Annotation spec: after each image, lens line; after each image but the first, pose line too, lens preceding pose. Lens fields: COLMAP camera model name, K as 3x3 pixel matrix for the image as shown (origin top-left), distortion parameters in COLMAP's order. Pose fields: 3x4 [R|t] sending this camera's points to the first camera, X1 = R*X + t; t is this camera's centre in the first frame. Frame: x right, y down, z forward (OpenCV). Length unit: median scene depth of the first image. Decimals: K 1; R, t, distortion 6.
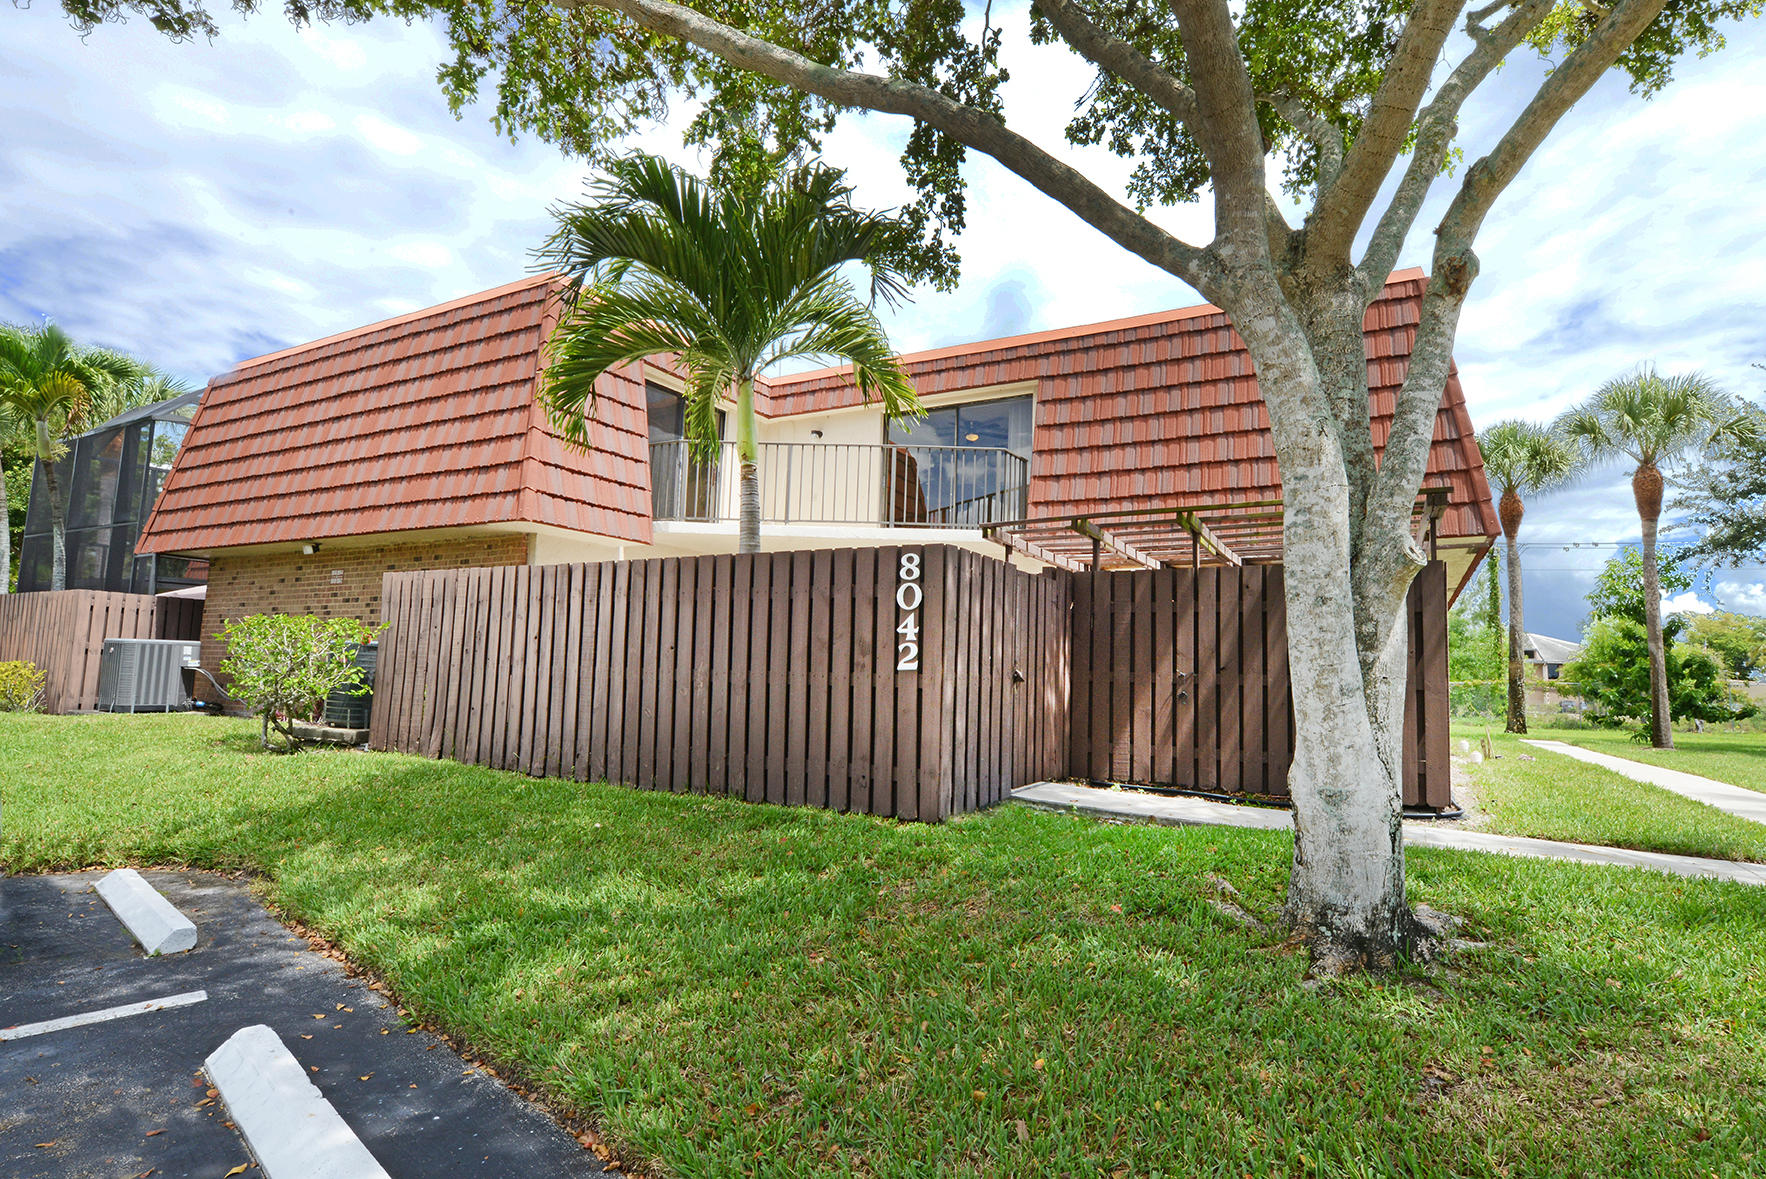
lens RADIAL K [[845.2, 0, 996.8], [0, 845.2, 590.8], [0, 0, 1]] dist [-0.011827, -0.000065]
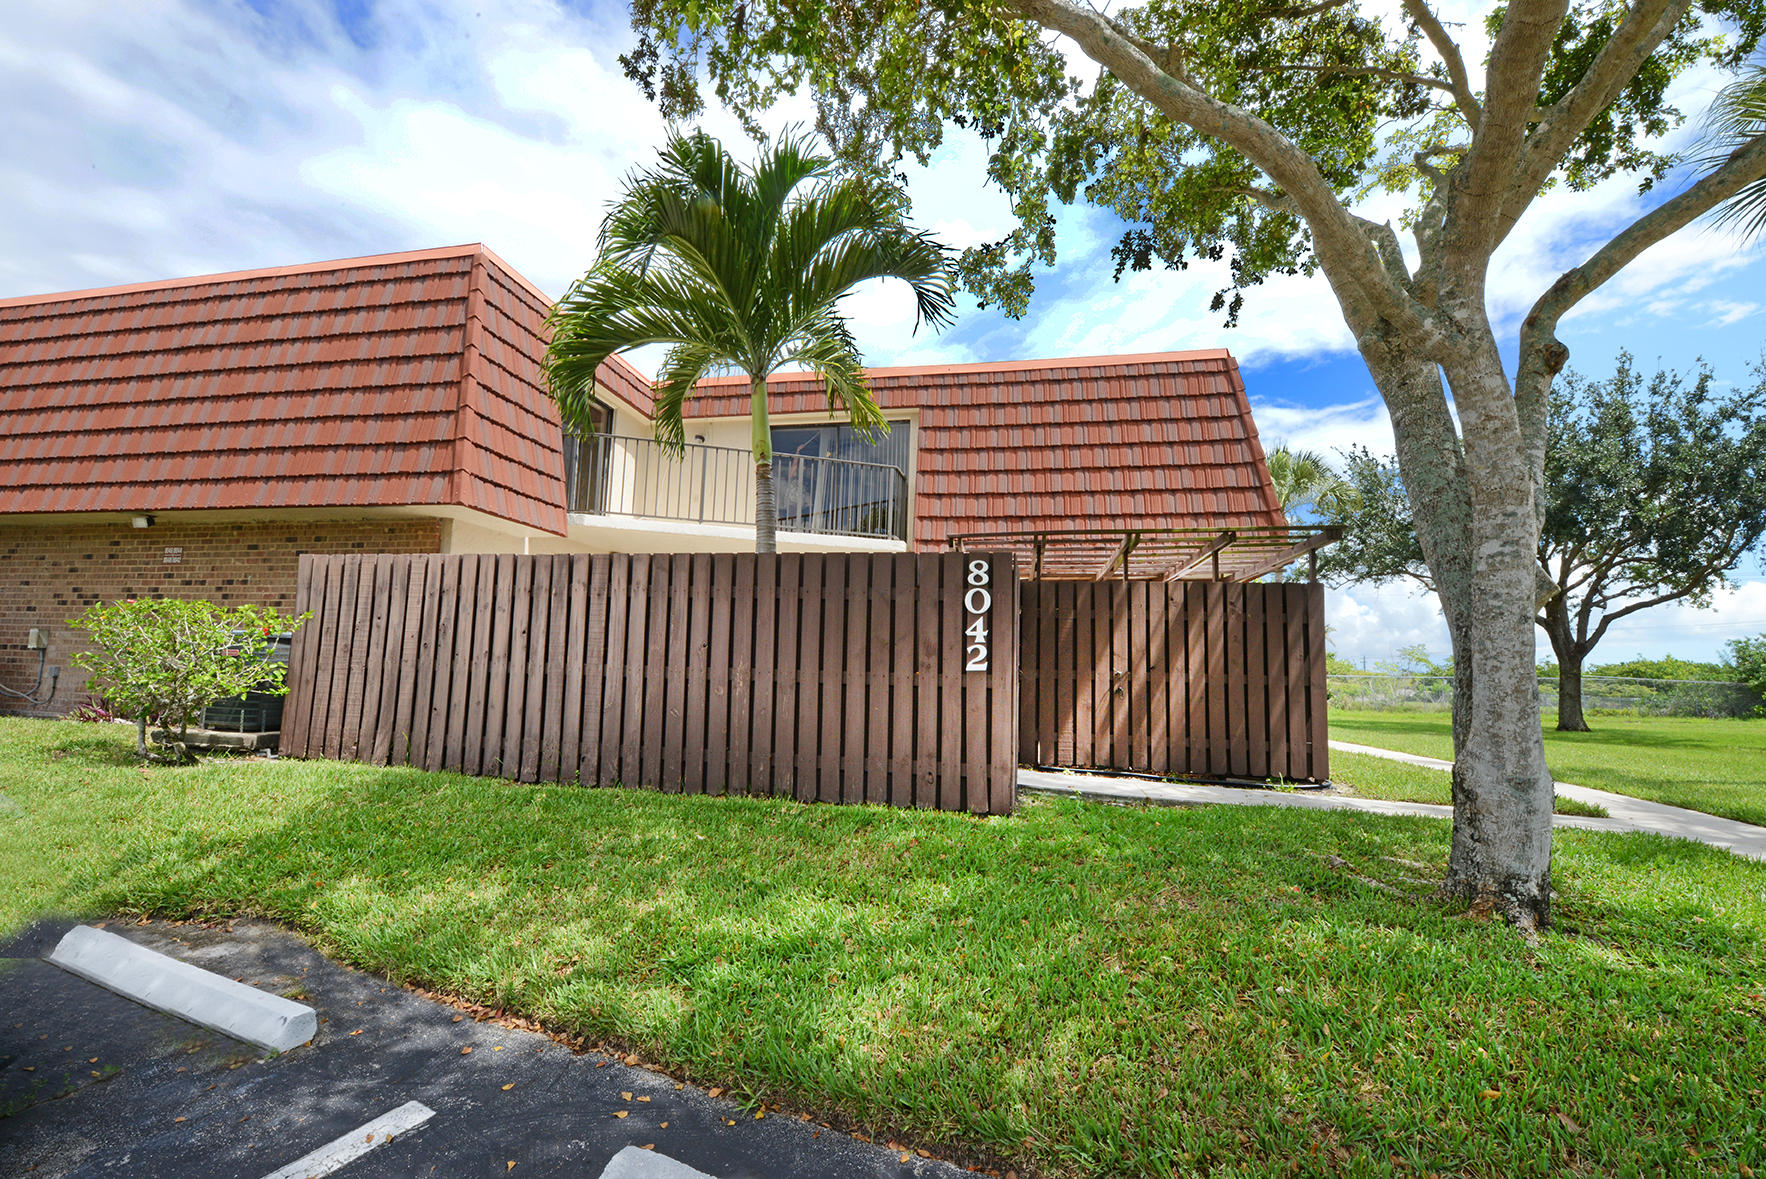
lens RADIAL K [[716.7, 0, 888.8], [0, 716.7, 592.4], [0, 0, 1]] dist [-0.013069, -0.000378]
pose [[0.964447, 0.030972, 0.262456, -0.352145], [-0.030795, 0.999514, -0.004787, 0.002968], [-0.262477, -0.003466, 0.964932, 0.130276]]
